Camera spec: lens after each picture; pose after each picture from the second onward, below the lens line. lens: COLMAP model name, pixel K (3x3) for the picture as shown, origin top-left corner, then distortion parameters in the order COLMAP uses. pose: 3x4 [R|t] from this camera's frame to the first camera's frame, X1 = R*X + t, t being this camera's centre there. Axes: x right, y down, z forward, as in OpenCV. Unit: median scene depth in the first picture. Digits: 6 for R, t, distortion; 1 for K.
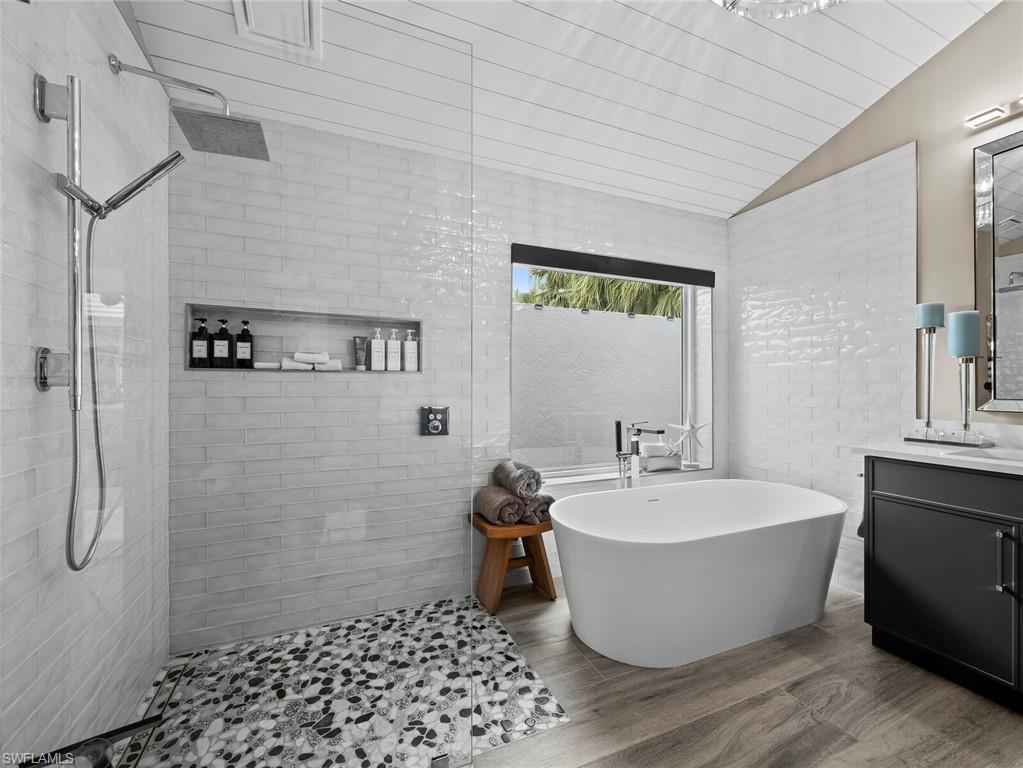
lens RADIAL K [[429.4, 0, 512.9], [0, 429.4, 386.5], [0, 0, 1]] dist [-0.000922, -0.000289]
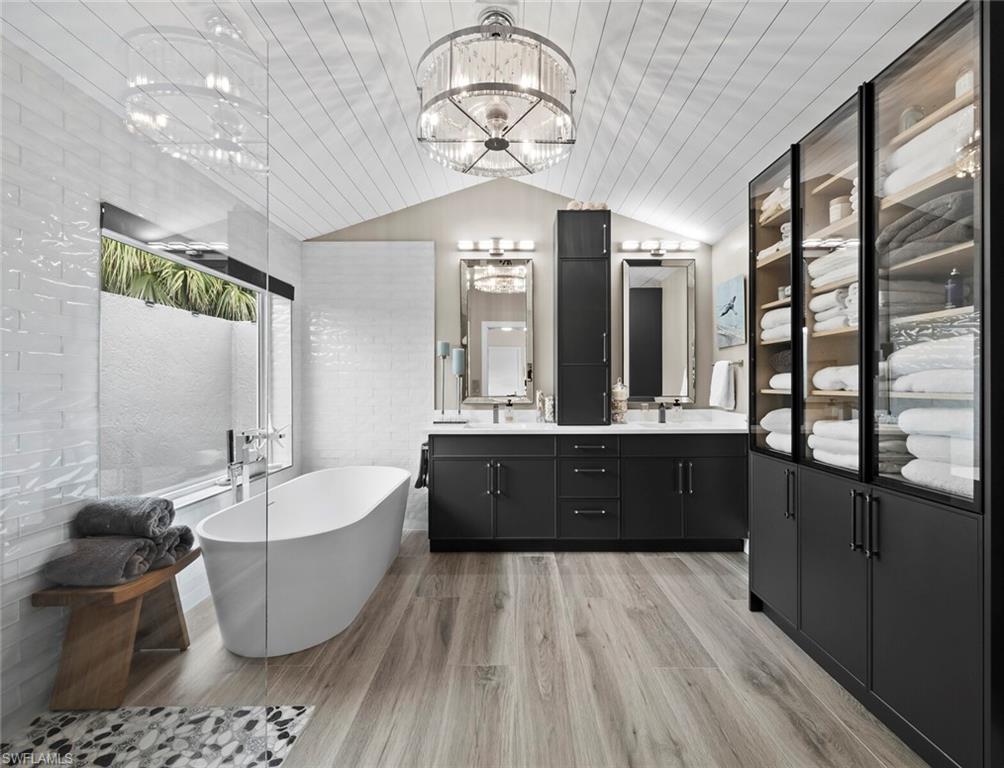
lens RADIAL K [[447.5, 0, 502.0], [0, 447.5, 384.0], [0, 0, 1]] dist [0.001163, -0.000778]
pose [[0.379746, -0.002287, 0.925088, -0.564027], [0.001719, 0.999997, 0.001767, -0.026986], [-0.925089, 0.000919, 0.379748, 0.107460]]
